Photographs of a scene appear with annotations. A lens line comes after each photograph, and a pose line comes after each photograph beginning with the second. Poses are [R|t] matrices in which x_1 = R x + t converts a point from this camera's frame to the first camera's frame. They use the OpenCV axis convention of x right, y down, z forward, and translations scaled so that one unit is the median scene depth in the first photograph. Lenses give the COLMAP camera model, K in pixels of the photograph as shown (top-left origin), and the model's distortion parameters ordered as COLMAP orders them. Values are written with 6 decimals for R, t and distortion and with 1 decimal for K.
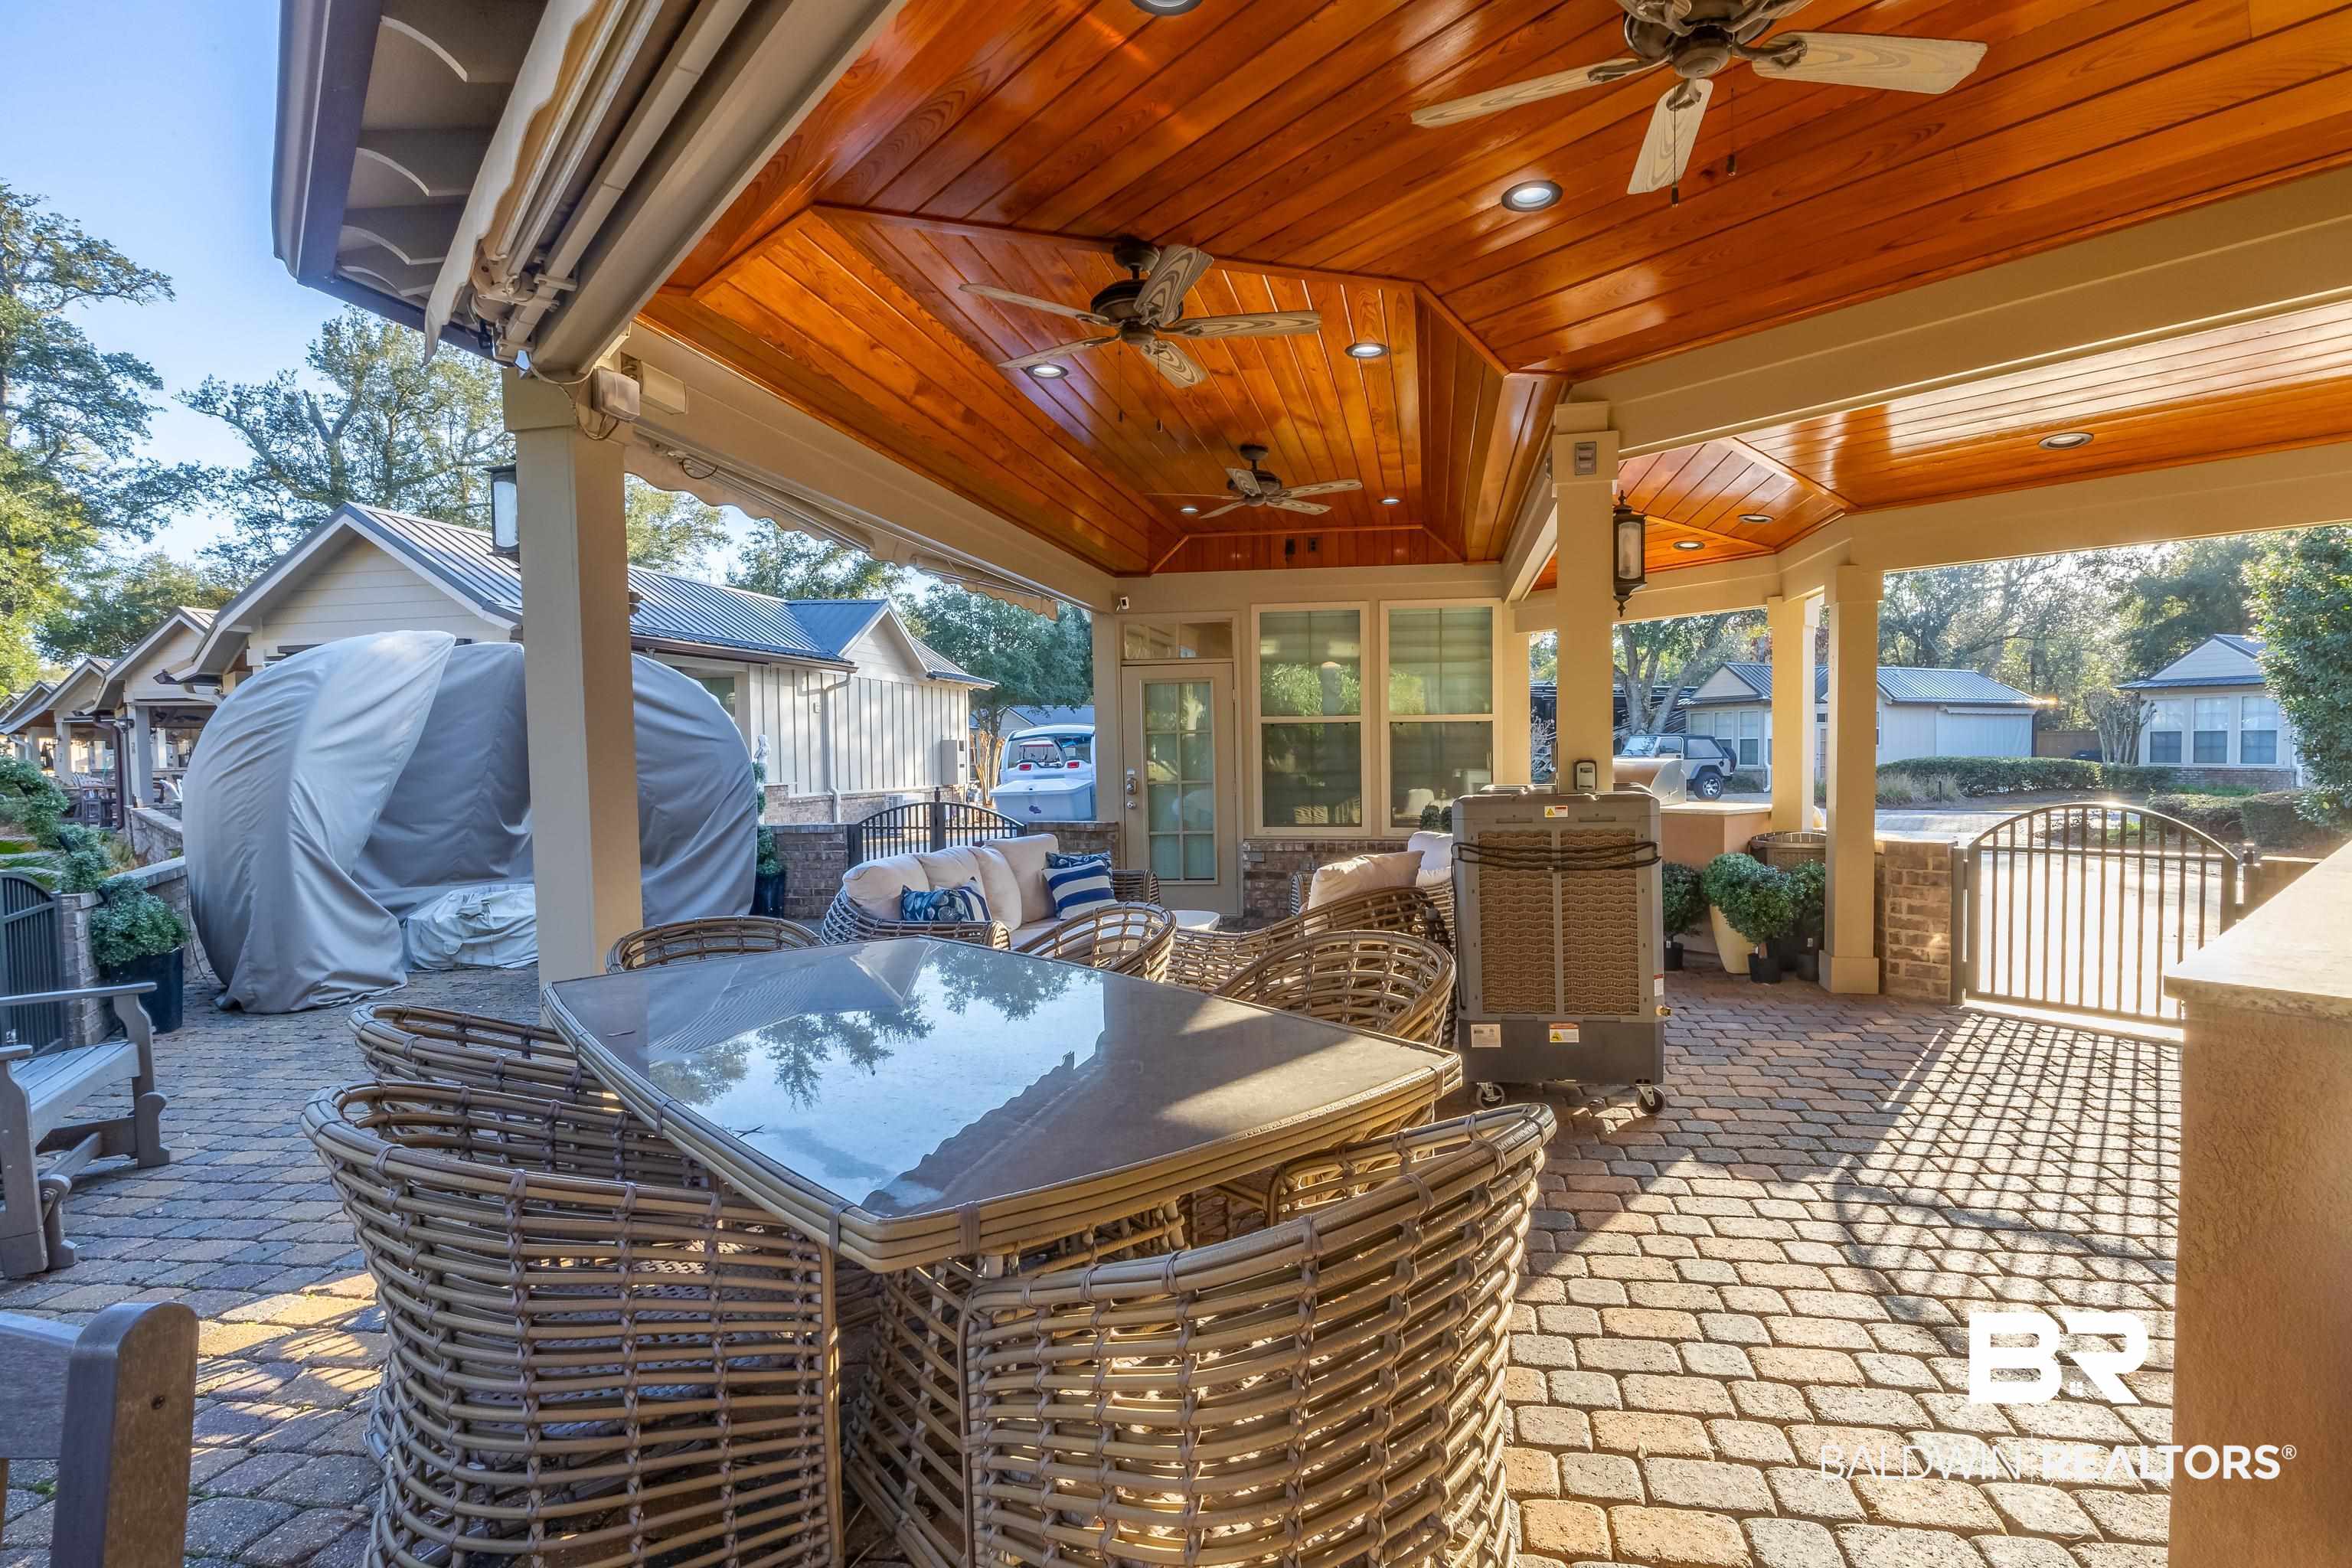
lens RADIAL K [[1062.3, 0, 1281.0], [0, 1062.3, 786.3], [0, 0, 1]] dist [-0.008505, -0.000756]
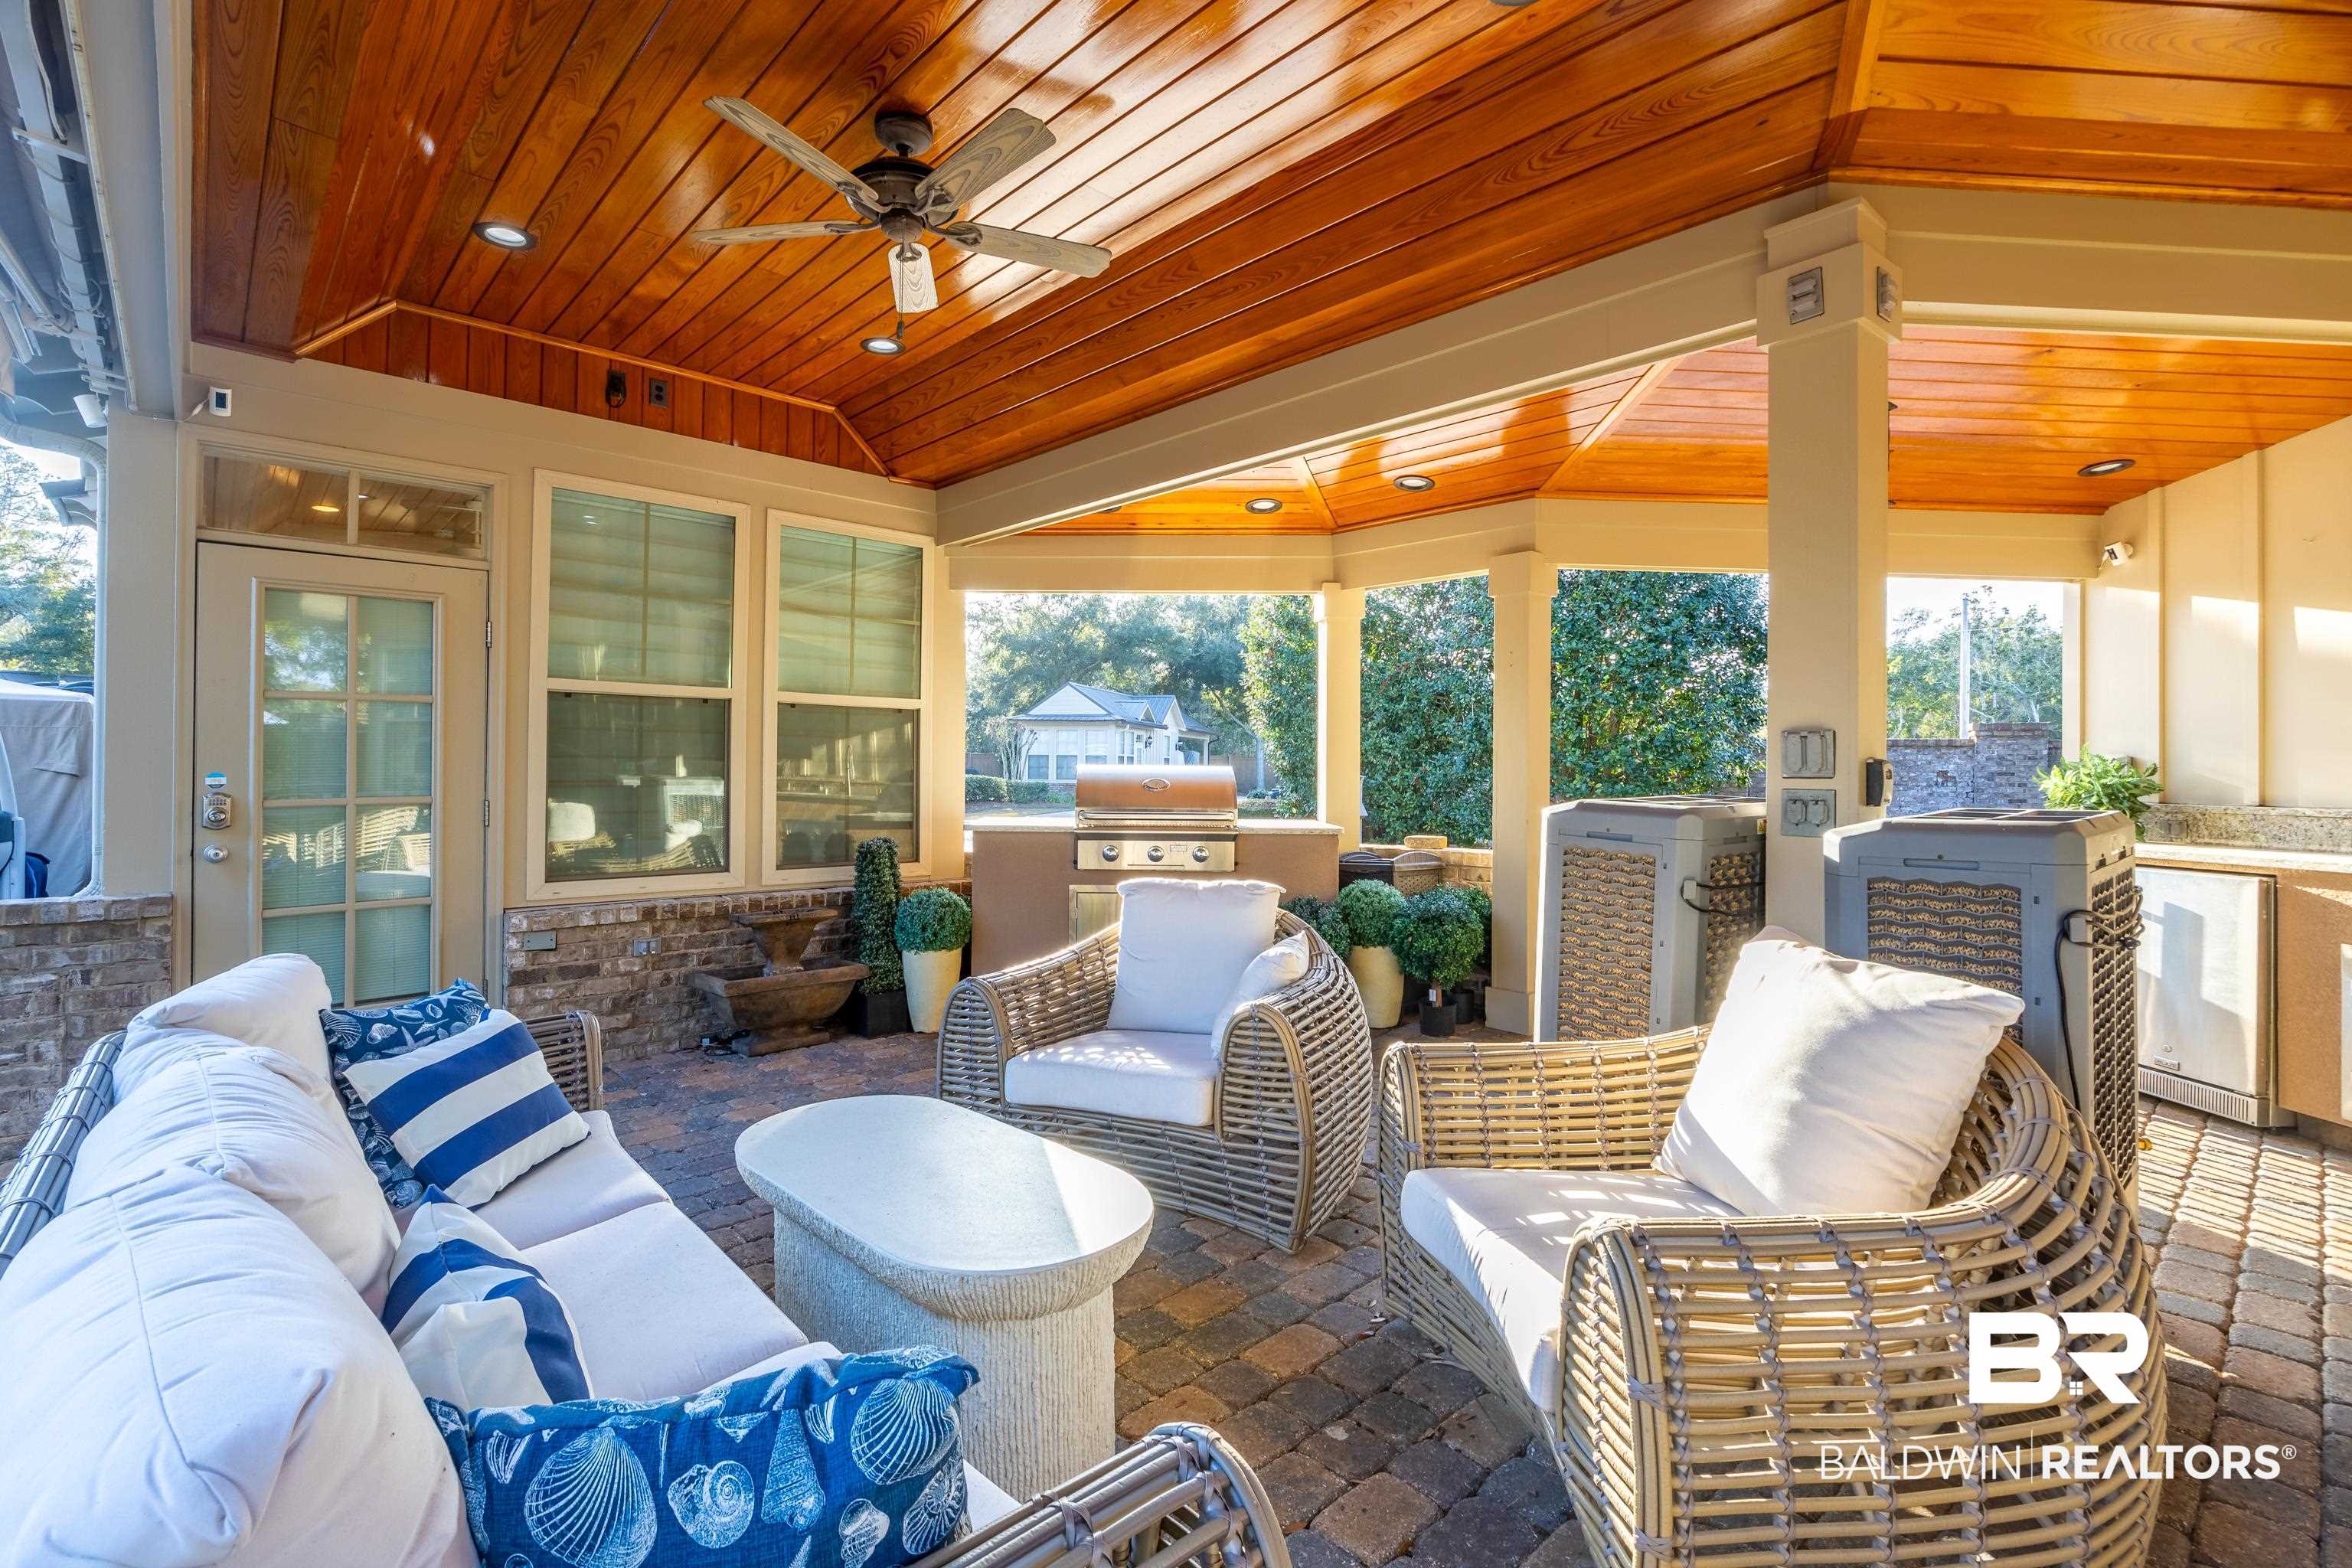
lens RADIAL K [[1062.3, 0, 1179.0], [0, 1062.3, 744.2], [0, 0, 1]] dist [-0.008505, -0.000756]
pose [[0.642476, 0.031124, 0.765673, -0.498365], [0.009857, 0.998757, -0.048869, -0.006160], [-0.766242, 0.038944, 0.641371, 0.917180]]
